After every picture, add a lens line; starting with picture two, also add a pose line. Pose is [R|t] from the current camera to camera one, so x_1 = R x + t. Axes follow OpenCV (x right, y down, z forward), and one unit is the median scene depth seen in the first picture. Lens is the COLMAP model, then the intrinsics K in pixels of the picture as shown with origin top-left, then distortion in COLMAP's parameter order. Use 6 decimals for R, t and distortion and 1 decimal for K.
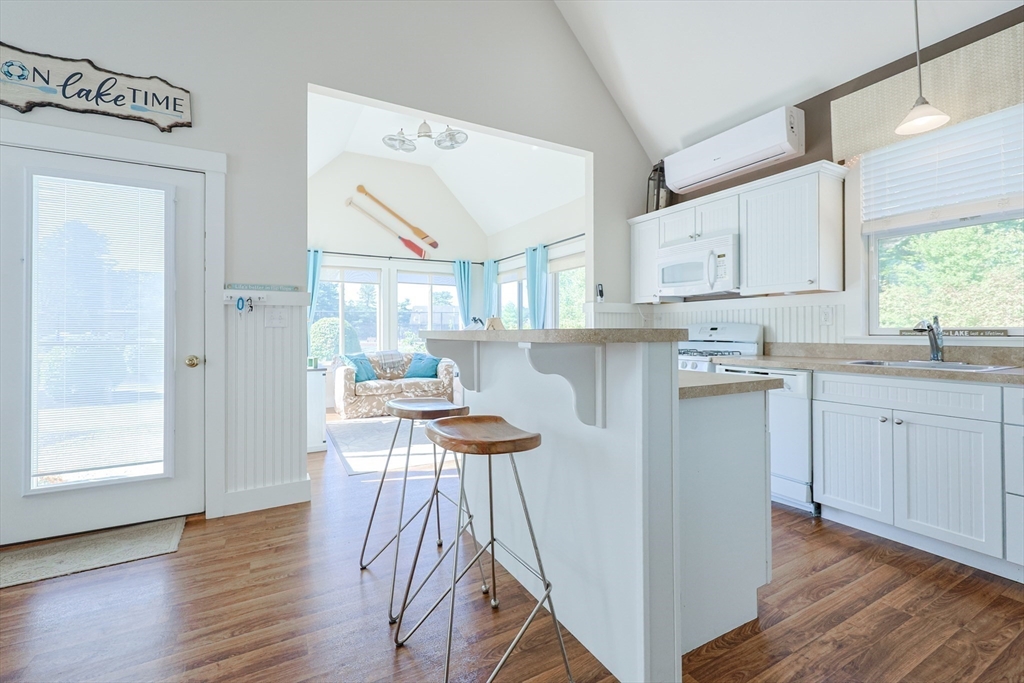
lens RADIAL K [[442.0, 0, 511.8], [0, 442.0, 328.4], [0, 0, 1]] dist [-0.002159, -0.000175]
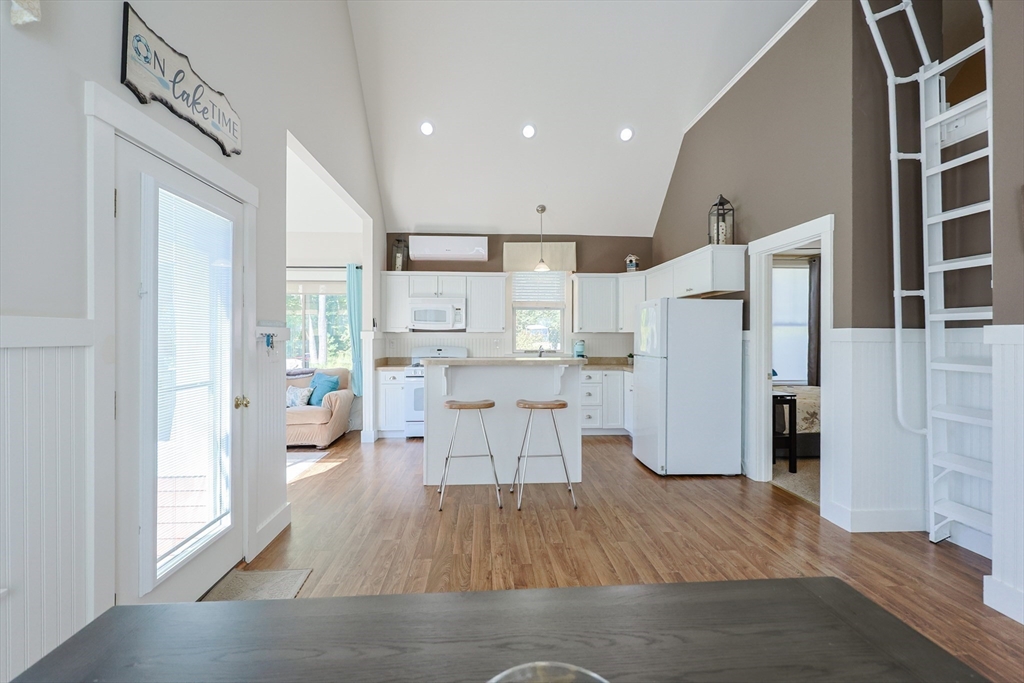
lens RADIAL K [[442.0, 0, 510.2], [0, 442.0, 338.2], [0, 0, 1]] dist [-0.002159, -0.000175]
pose [[0.432372, 0.001470, 0.901694, -1.283605], [-0.008343, 0.999962, 0.002370, -0.067725], [-0.901657, -0.008547, 0.432368, 0.060491]]
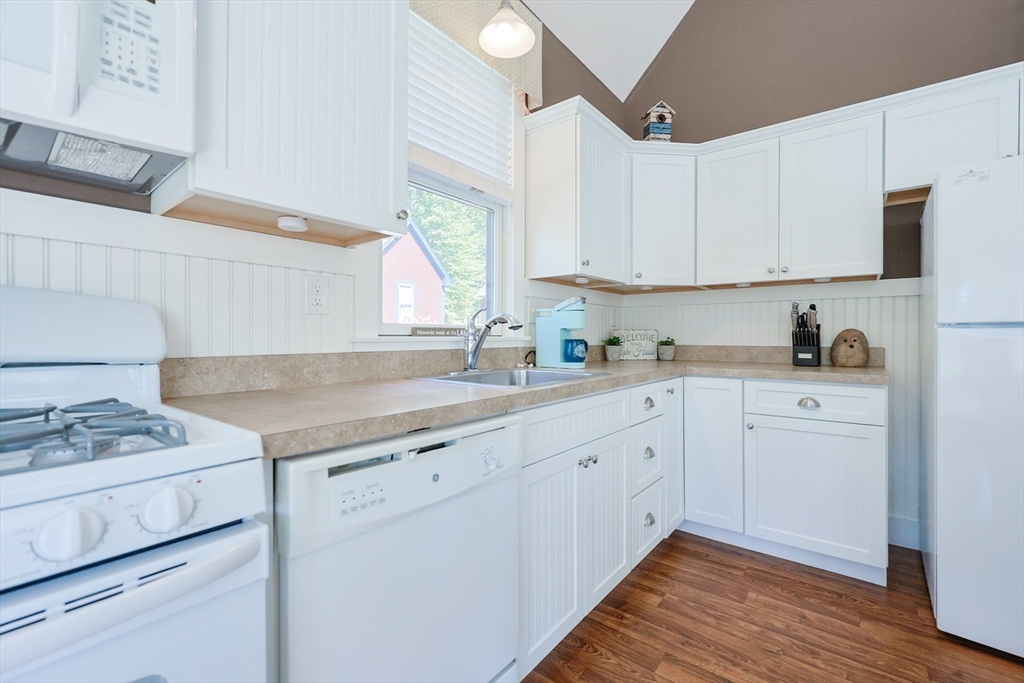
lens RADIAL K [[442.0, 0, 520.4], [0, 442.0, 339.3], [0, 0, 1]] dist [-0.002159, -0.000175]
pose [[-0.380204, -0.005568, 0.924886, 0.234928], [-0.005642, 0.999977, 0.003700, 0.018755], [-0.924885, -0.003811, -0.380227, 1.124117]]
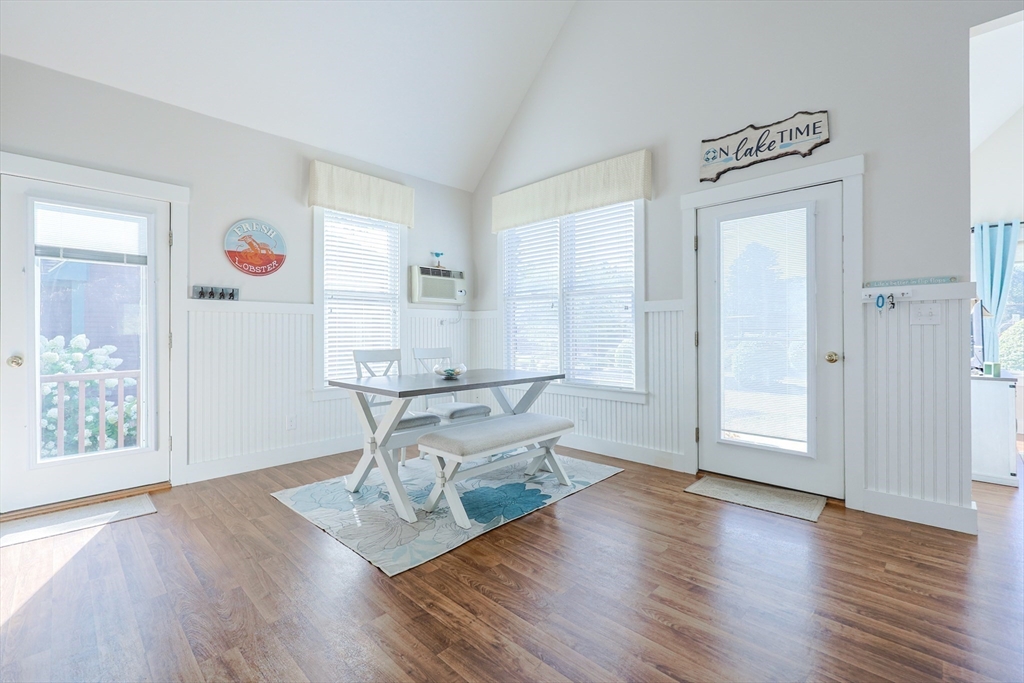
lens RADIAL K [[442.0, 0, 508.6], [0, 442.0, 331.7], [0, 0, 1]] dist [-0.002159, -0.000175]
pose [[0.280419, -0.001628, -0.959876, 0.093650], [0.008505, 0.999964, 0.000789, 0.003641], [0.959840, -0.008385, 0.280423, -0.066799]]
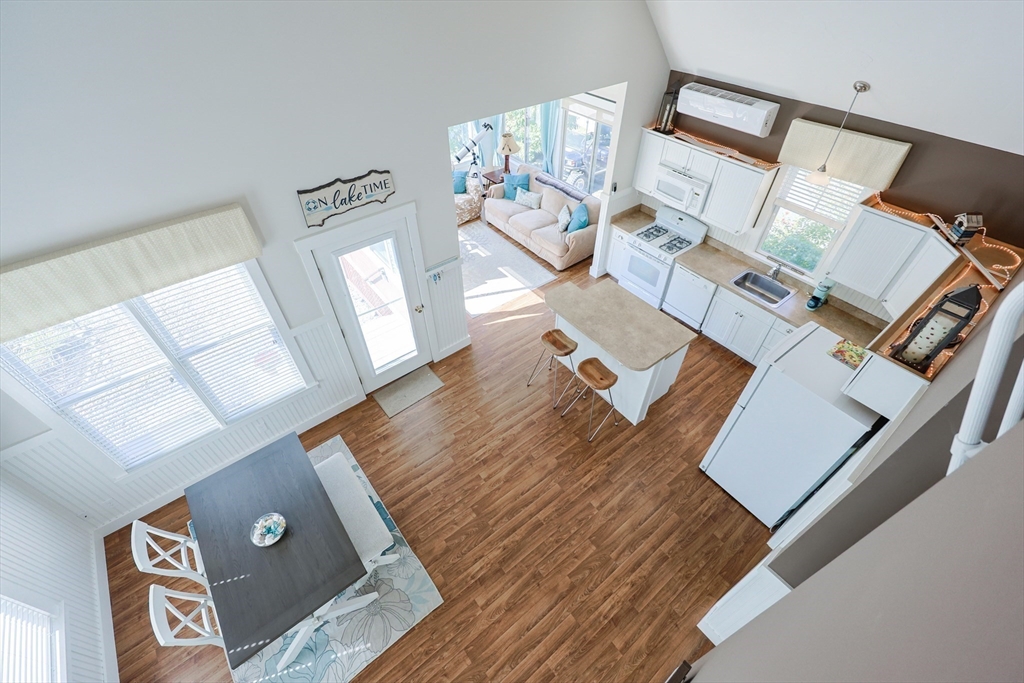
lens RADIAL K [[442.0, 0, 516.6], [0, 442.0, 338.2], [0, 0, 1]] dist [-0.002159, -0.000175]
pose [[0.987497, -0.105332, 0.117283, -0.521441], [-0.007236, 0.712924, 0.701204, -1.140805], [-0.157473, -0.693286, 0.703248, -0.486974]]
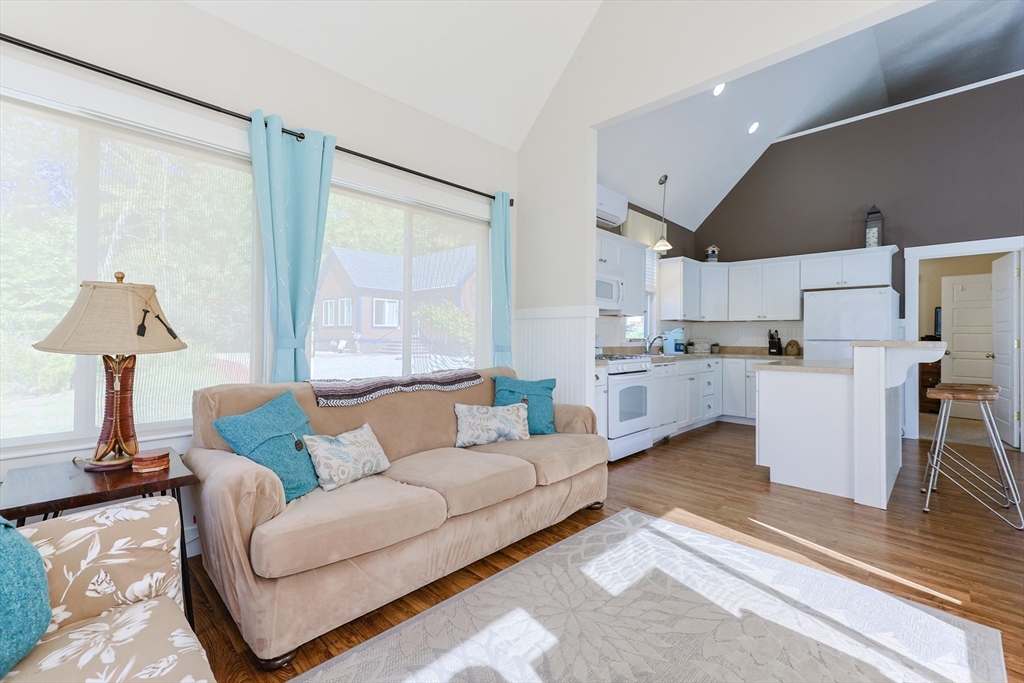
lens RADIAL K [[442.0, 0, 503.5], [0, 442.0, 335.3], [0, 0, 1]] dist [-0.002159, -0.000175]
pose [[-0.260542, 0.002037, 0.965460, -0.939215], [-0.012888, 0.999901, -0.005588, 0.005464], [-0.965377, -0.013899, -0.260490, 2.137126]]
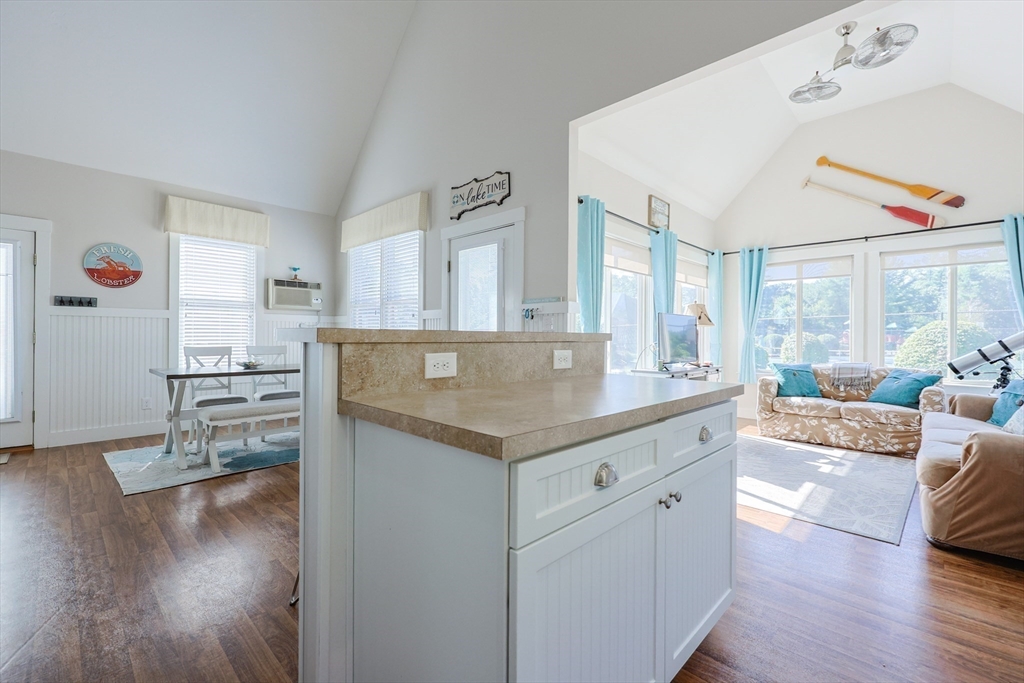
lens RADIAL K [[442.0, 0, 511.1], [0, 442.0, 333.7], [0, 0, 1]] dist [-0.002159, -0.000175]
pose [[0.285341, 0.000616, -0.958426, 0.669876], [-0.001345, 0.999999, 0.000243, 0.004478], [0.958425, 0.001220, 0.285341, 0.563387]]
